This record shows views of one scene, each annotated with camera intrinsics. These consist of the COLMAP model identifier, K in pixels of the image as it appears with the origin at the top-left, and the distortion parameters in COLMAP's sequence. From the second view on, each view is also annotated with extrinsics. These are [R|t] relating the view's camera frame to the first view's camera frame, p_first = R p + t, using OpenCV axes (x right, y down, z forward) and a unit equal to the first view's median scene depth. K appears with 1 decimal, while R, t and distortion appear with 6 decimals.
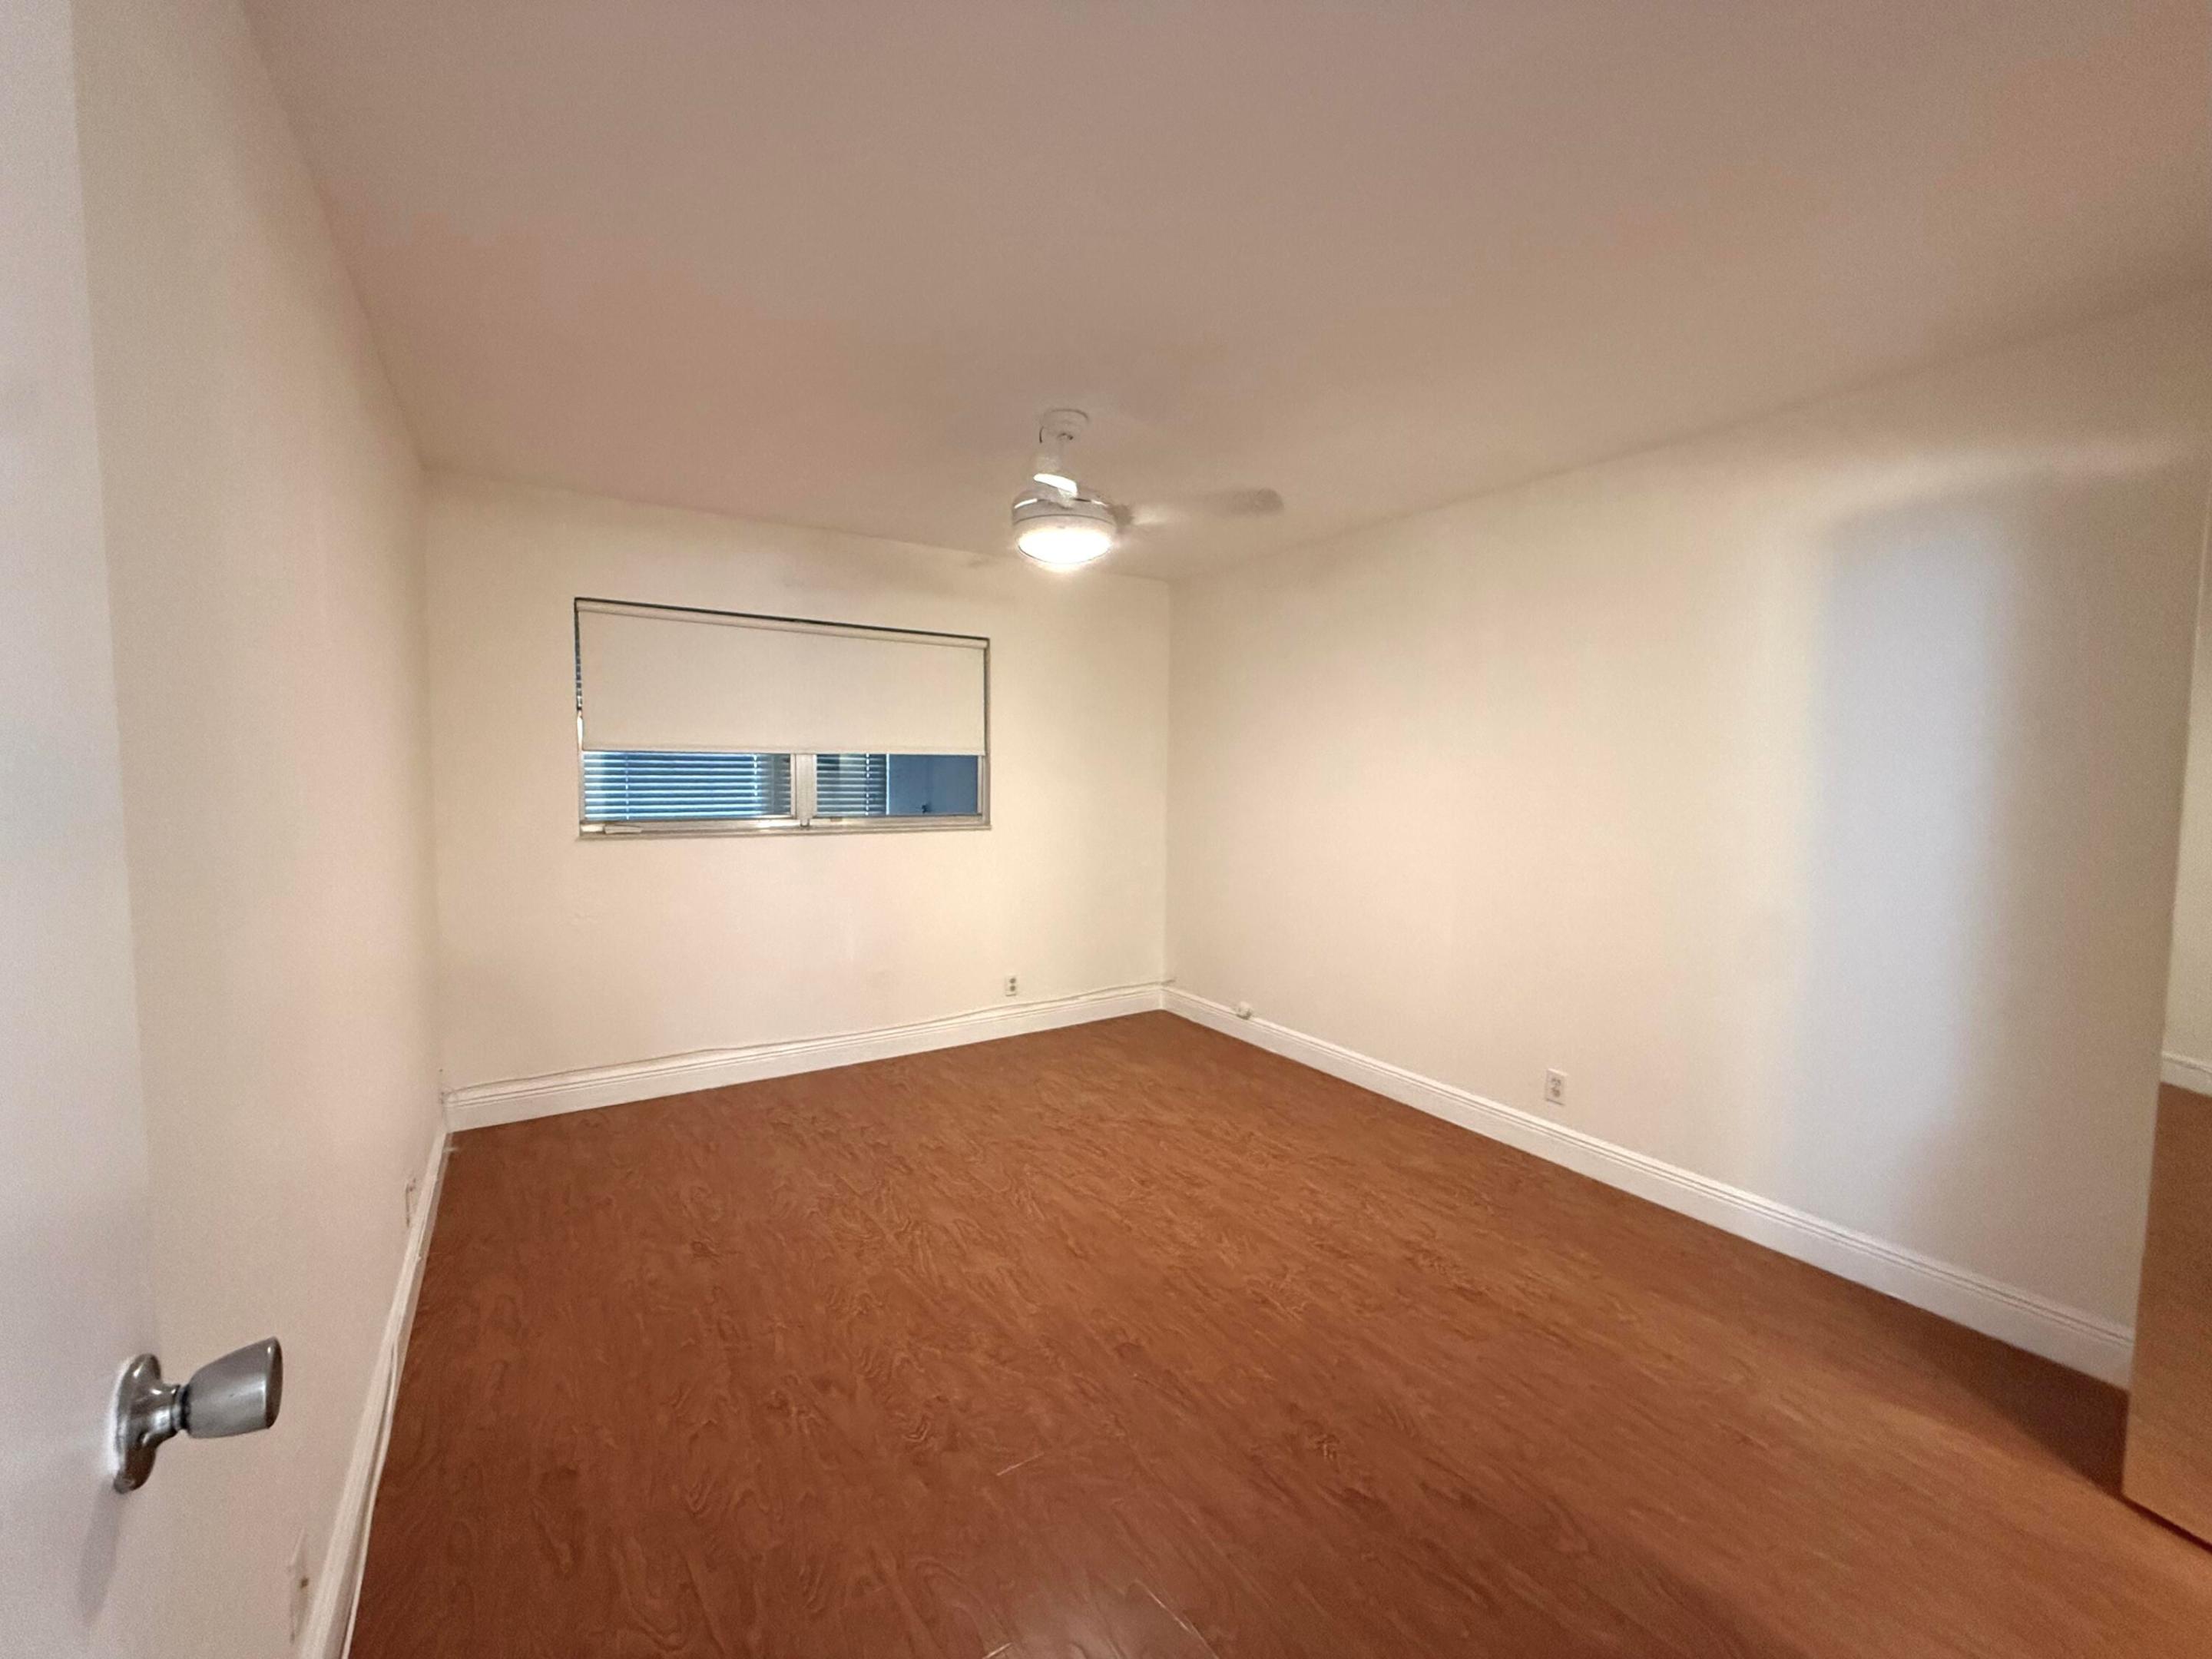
lens RADIAL K [[887.2, 0, 1102.3], [0, 887.2, 829.2], [0, 0, 1]] dist [-0.000147, 0.000135]
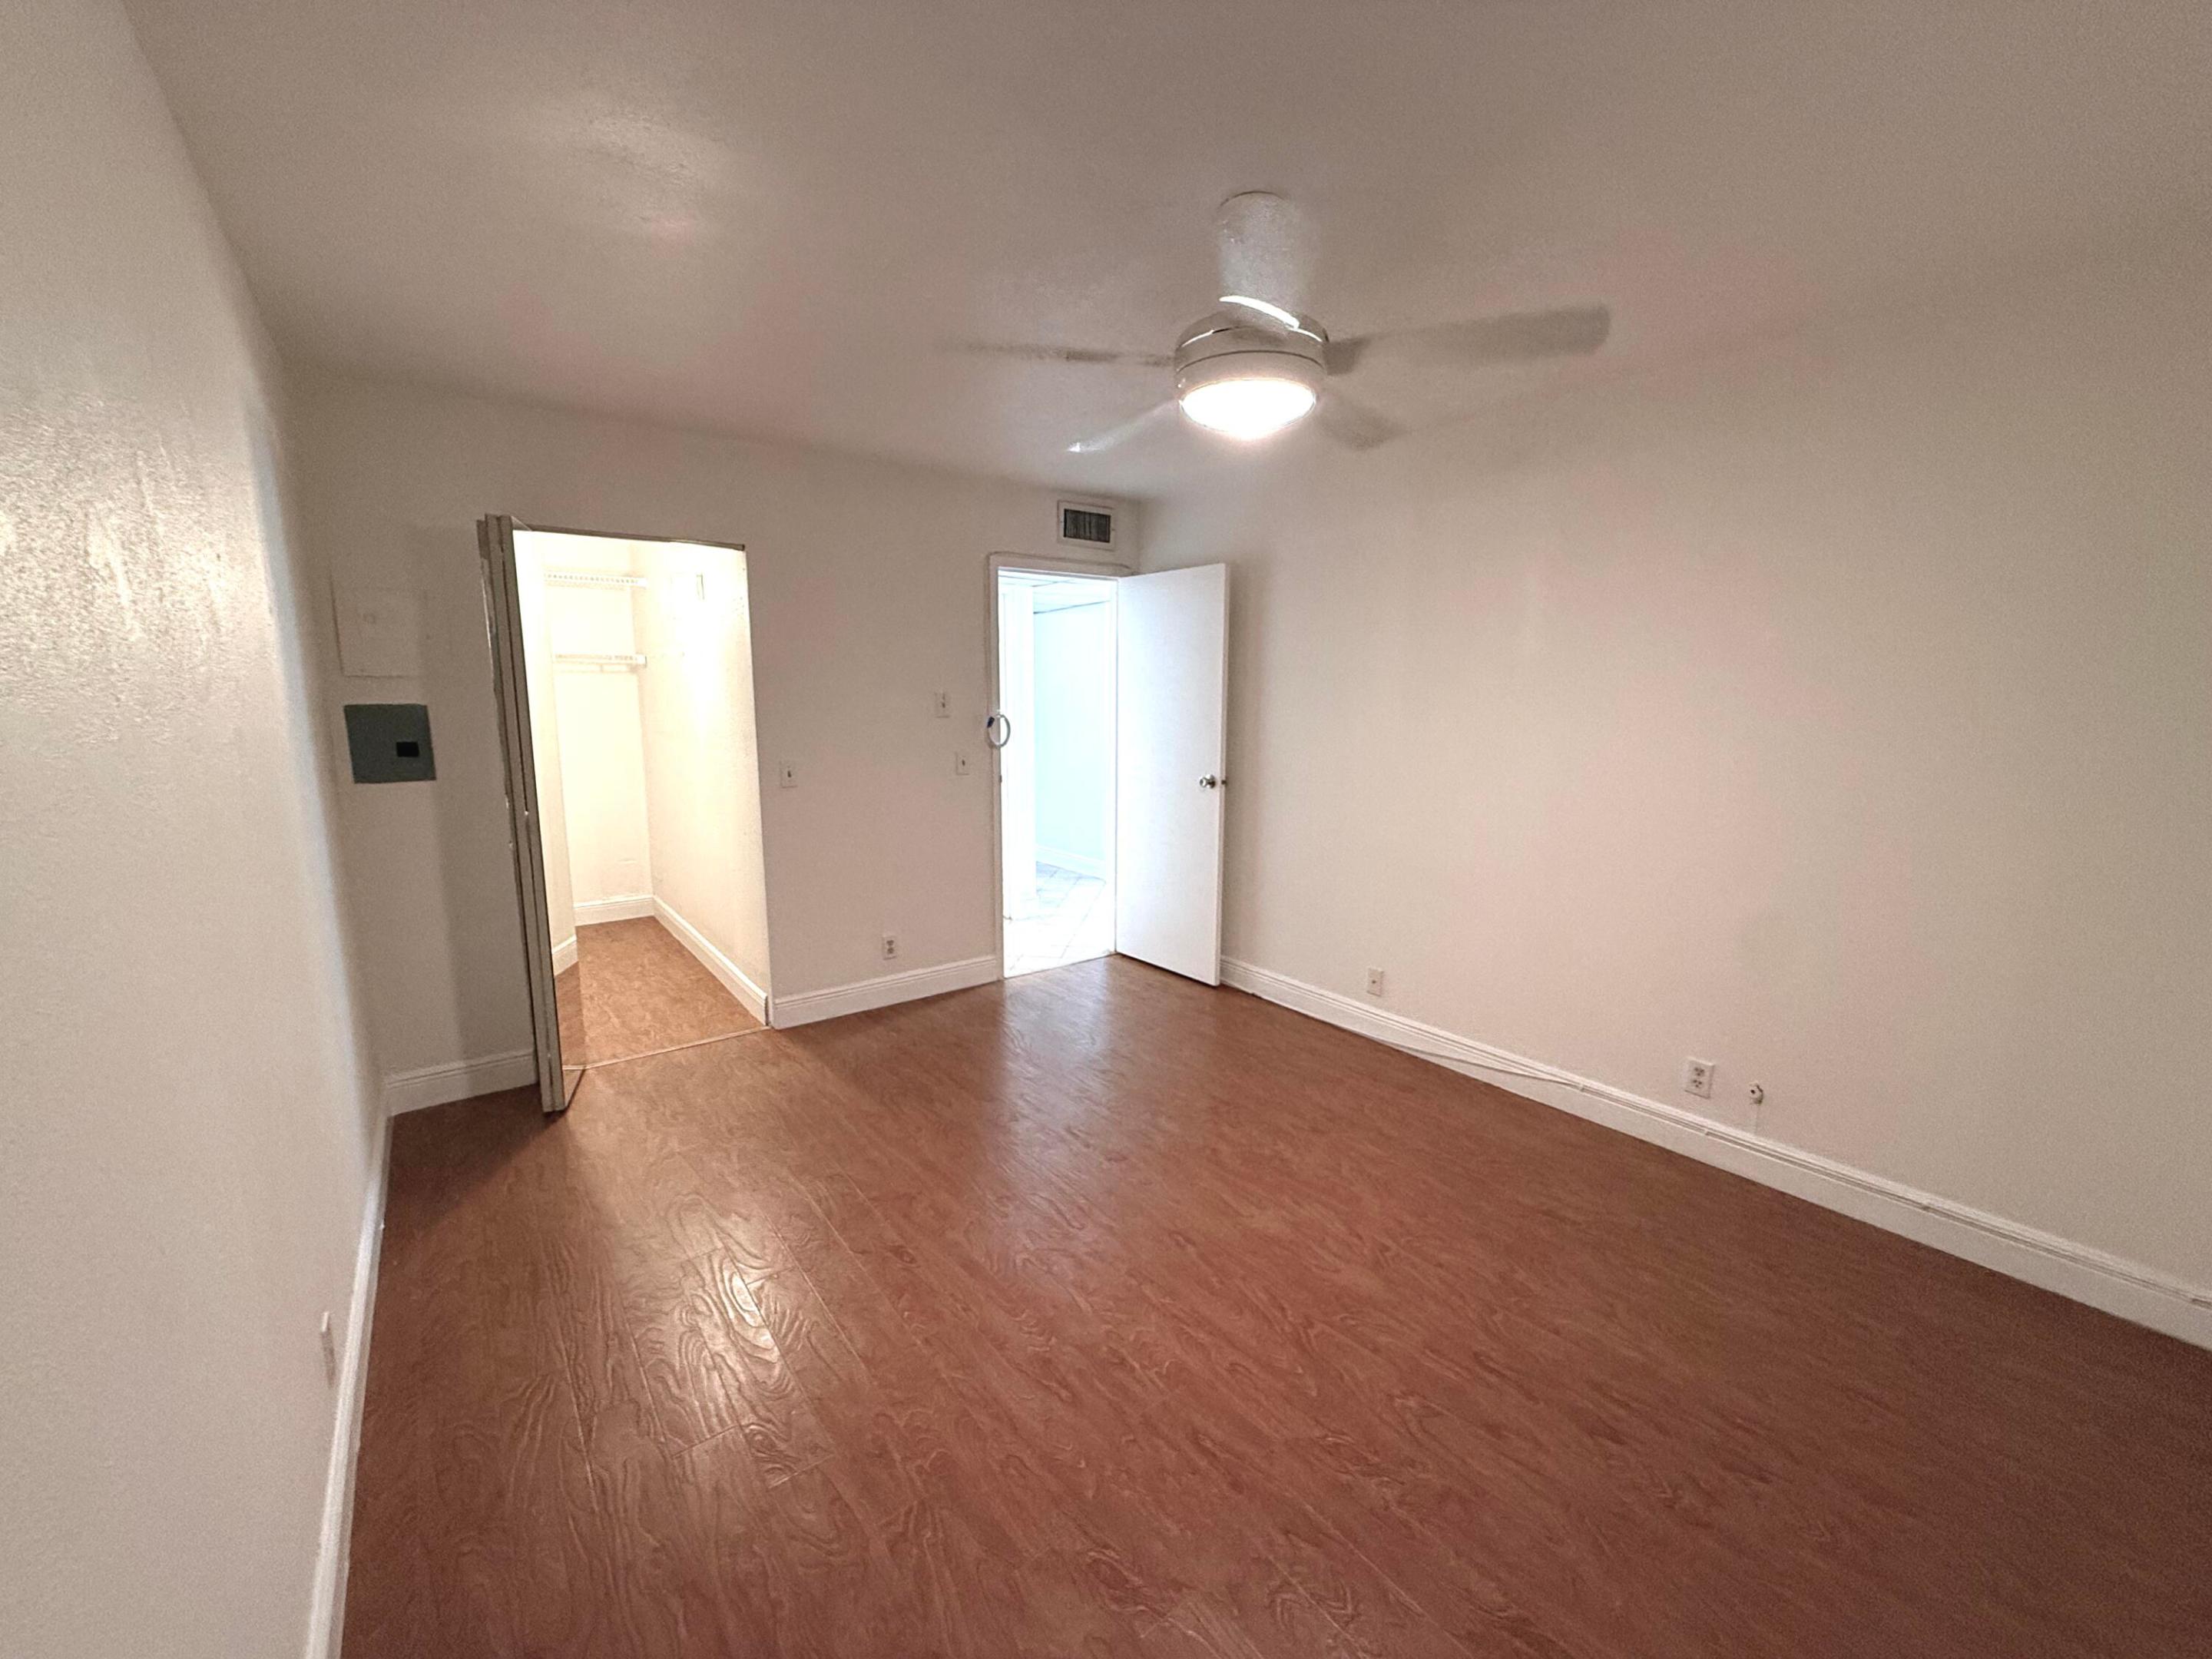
lens RADIAL K [[881.7, 0, 1102.6], [0, 881.7, 826.0], [0, 0, 1]] dist [-0.001698, -0.000352]
pose [[-0.997066, 0.001143, -0.076540, 0.122779], [-0.015393, 0.976470, 0.215102, -0.146827], [0.074985, 0.215649, -0.973588, 1.762579]]
